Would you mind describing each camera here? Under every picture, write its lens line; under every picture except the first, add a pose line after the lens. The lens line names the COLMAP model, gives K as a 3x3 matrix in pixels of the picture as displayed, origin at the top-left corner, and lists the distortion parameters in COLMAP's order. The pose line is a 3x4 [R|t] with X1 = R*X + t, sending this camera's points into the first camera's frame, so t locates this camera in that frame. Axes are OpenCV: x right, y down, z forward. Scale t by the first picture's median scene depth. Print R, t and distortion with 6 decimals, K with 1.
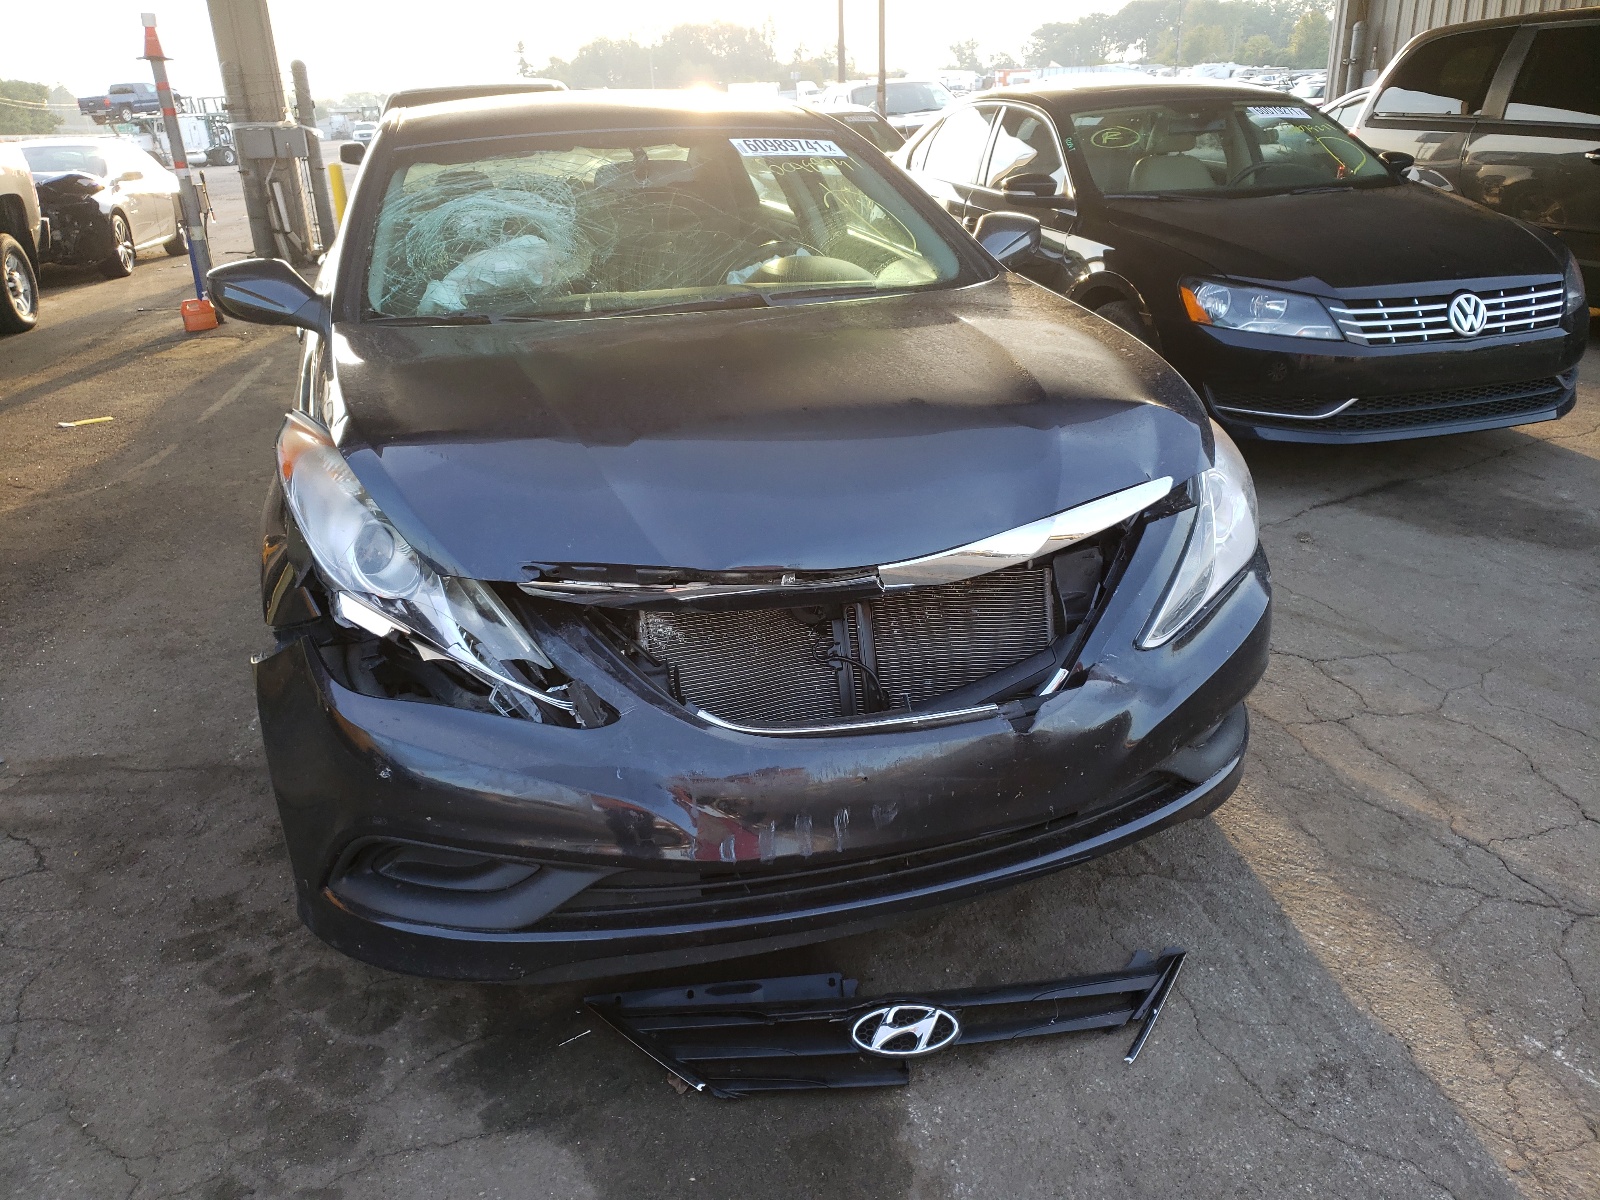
lens RADIAL K [[1209.2, 0, 803.8], [0, 1209.2, 604.7], [0, 0, 1]] dist [0.000259, 0.008976]
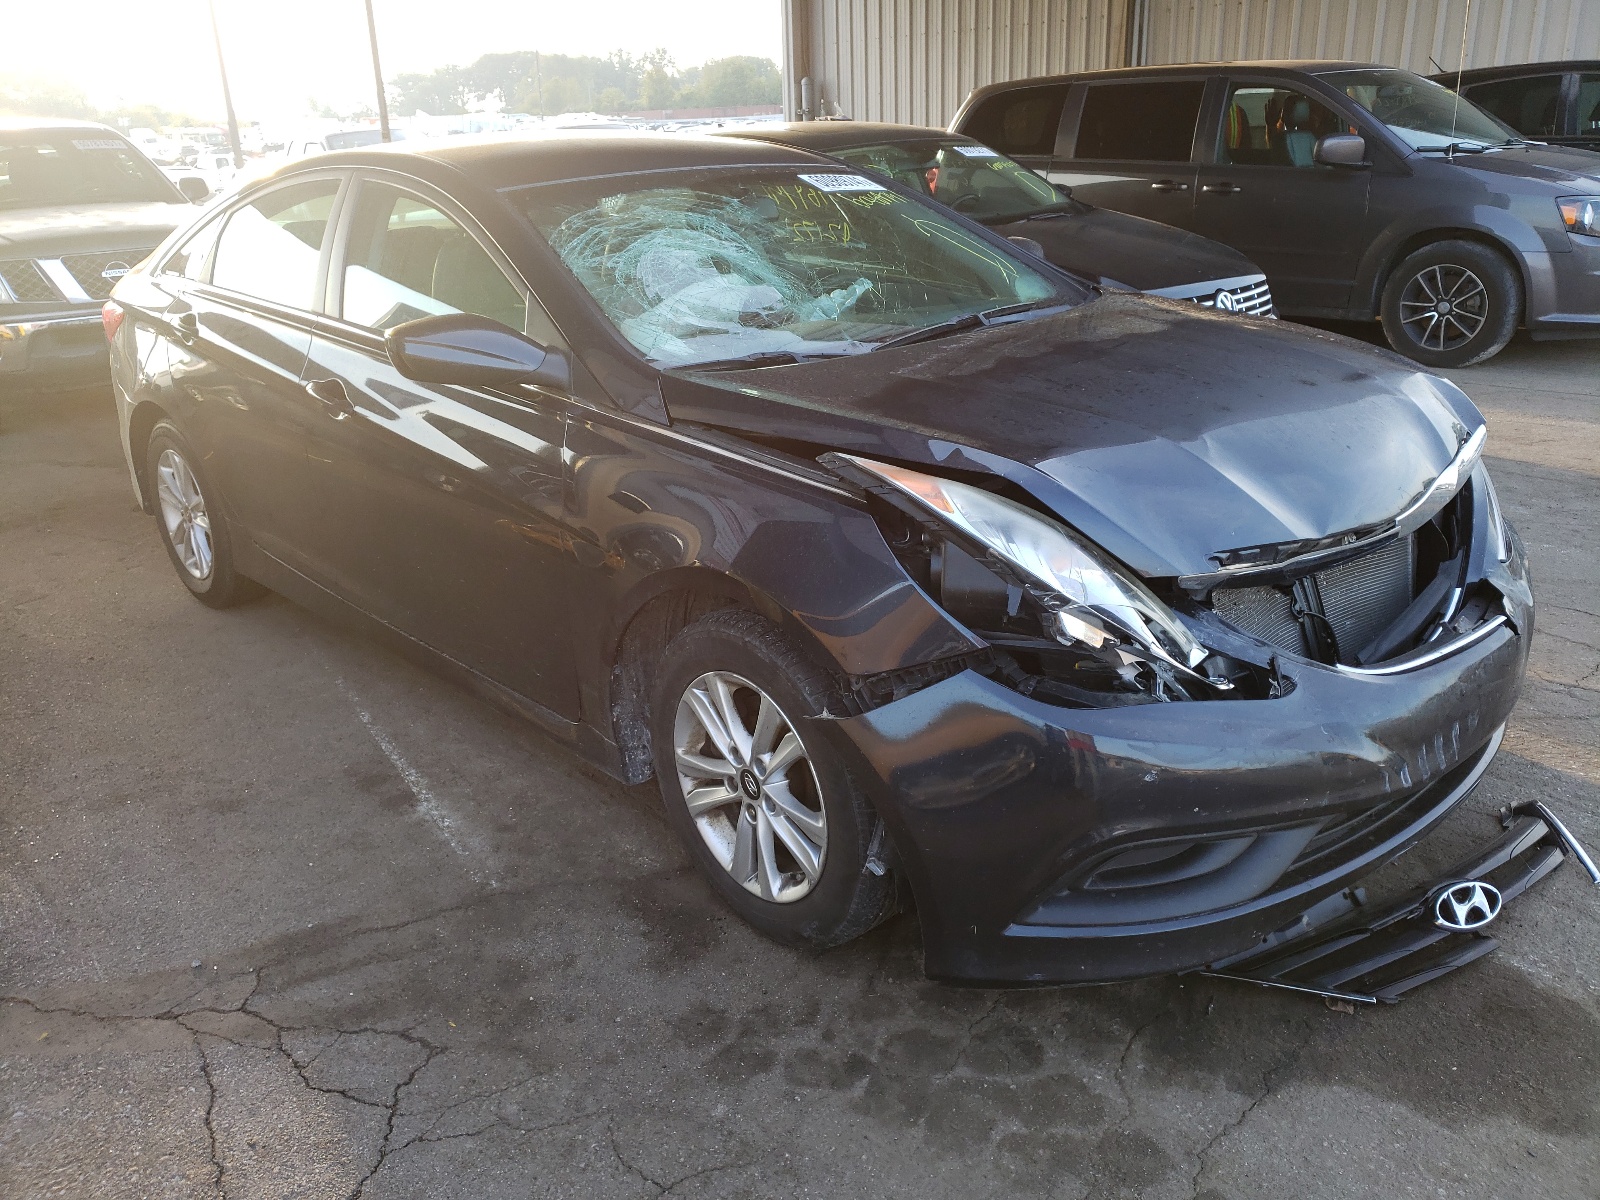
lens RADIAL K [[1209.2, 0, 802.7], [0, 1209.2, 596.9], [0, 0, 1]] dist [0.000259, 0.008976]
pose [[0.897671, -0.159199, 0.410905, -0.896392], [0.175777, 0.984427, -0.002603, -0.051904], [-0.404092, 0.074564, 0.911674, 0.161443]]
